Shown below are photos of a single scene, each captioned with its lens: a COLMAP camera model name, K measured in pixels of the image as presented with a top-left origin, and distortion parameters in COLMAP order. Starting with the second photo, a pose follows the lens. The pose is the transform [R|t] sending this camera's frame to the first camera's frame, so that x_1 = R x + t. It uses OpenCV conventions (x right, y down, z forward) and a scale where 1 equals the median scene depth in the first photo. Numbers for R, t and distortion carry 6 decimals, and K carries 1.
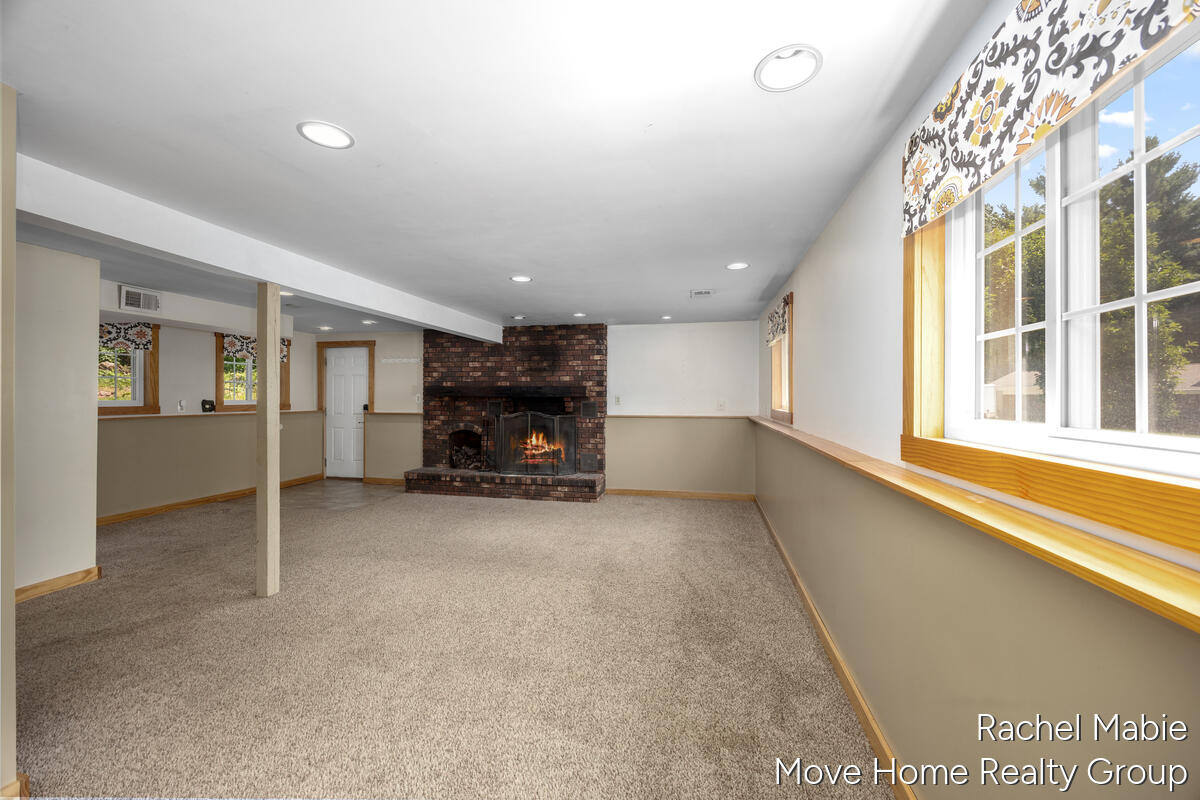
lens RADIAL K [[464.6, 0, 604.0], [0, 464.6, 402.0], [0, 0, 1]] dist [-0.000680, -0.000336]
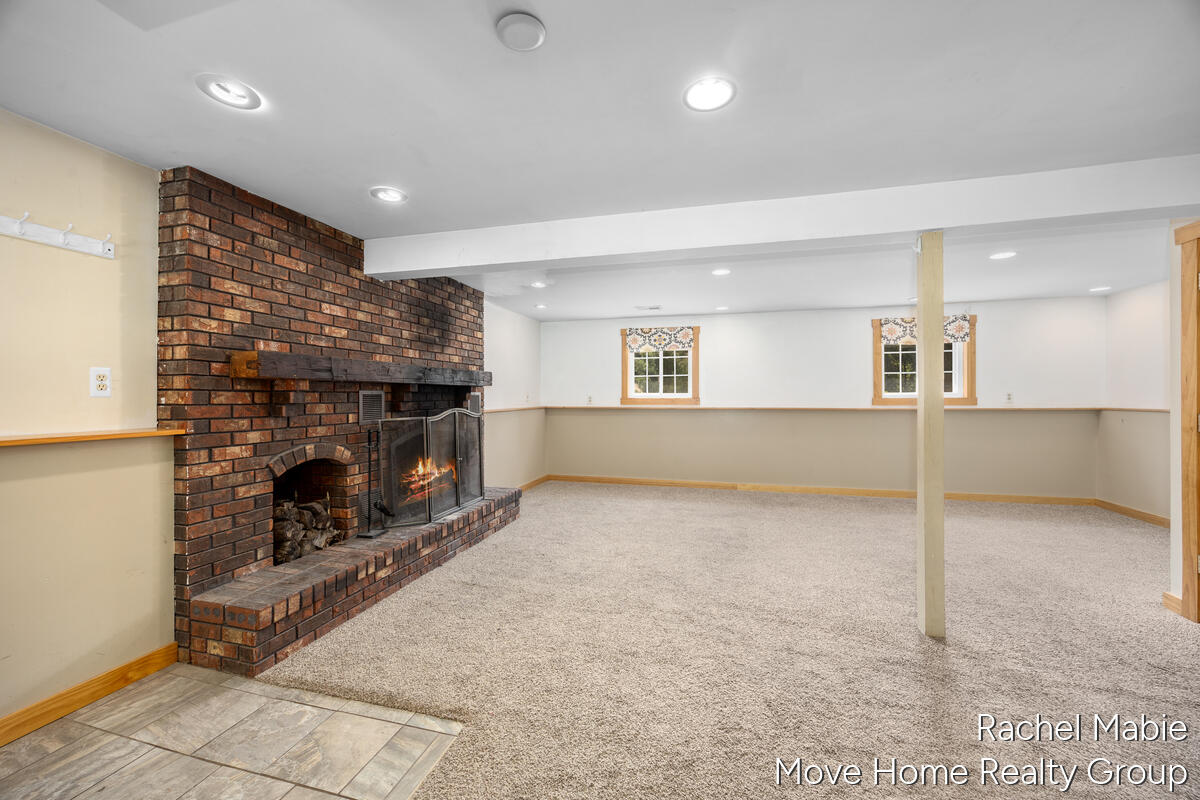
lens RADIAL K [[464.6, 0, 604.0], [0, 464.6, 402.0], [0, 0, 1]] dist [-0.000680, -0.000336]
pose [[0.027449, -0.014955, 0.999511, -0.725432], [0.015232, 0.999778, 0.014541, 0.005349], [-0.999507, 0.014826, 0.027671, 0.731778]]
